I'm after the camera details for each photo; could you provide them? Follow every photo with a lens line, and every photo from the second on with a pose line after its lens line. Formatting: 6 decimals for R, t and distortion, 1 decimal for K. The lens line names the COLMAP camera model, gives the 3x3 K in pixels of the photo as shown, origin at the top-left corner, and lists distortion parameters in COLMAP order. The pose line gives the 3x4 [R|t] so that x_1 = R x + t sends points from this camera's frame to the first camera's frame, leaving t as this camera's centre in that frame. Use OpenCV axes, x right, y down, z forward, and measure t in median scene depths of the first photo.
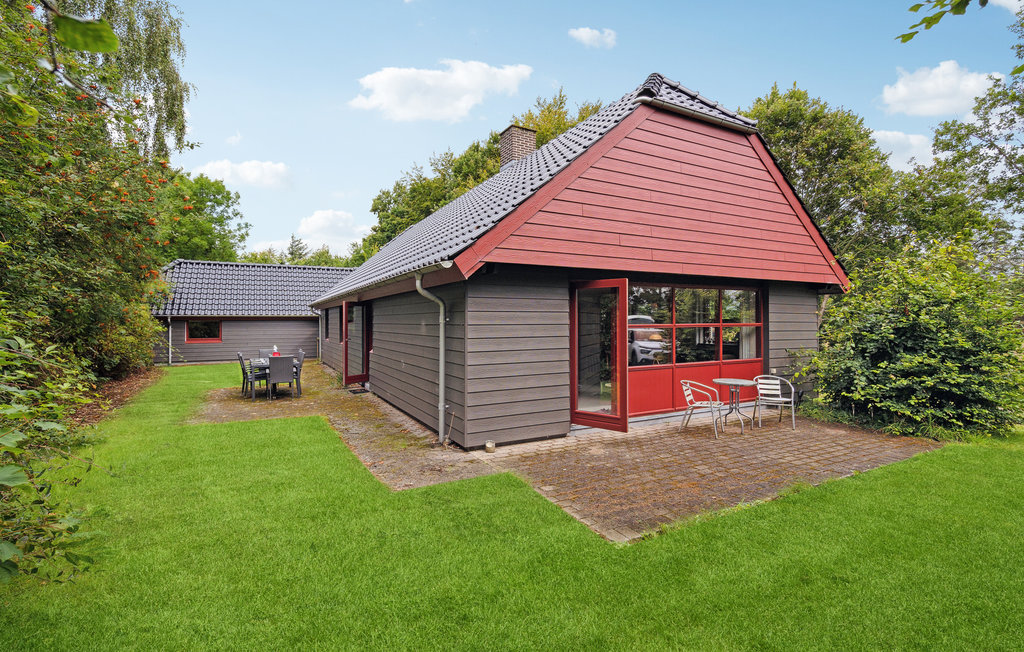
lens RADIAL K [[479.3, 0, 510.7], [0, 479.3, 311.9], [0, 0, 1]] dist [0.000225, 0.000205]
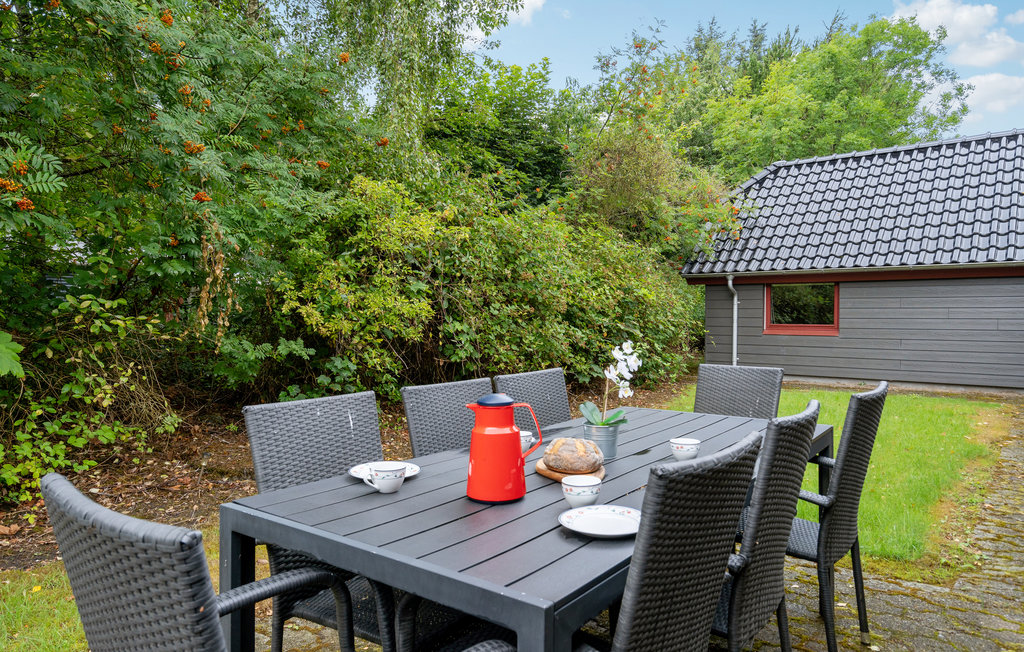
lens RADIAL K [[676.9, 0, 512.0], [0, 676.9, 326.0], [0, 0, 1]] dist [0.003815, 0.000992]
pose [[0.400933, 0.018590, -0.915919, -0.179138], [0.018999, 0.999410, 0.028601, 0.033912], [0.915910, -0.028869, 0.400343, 0.507864]]
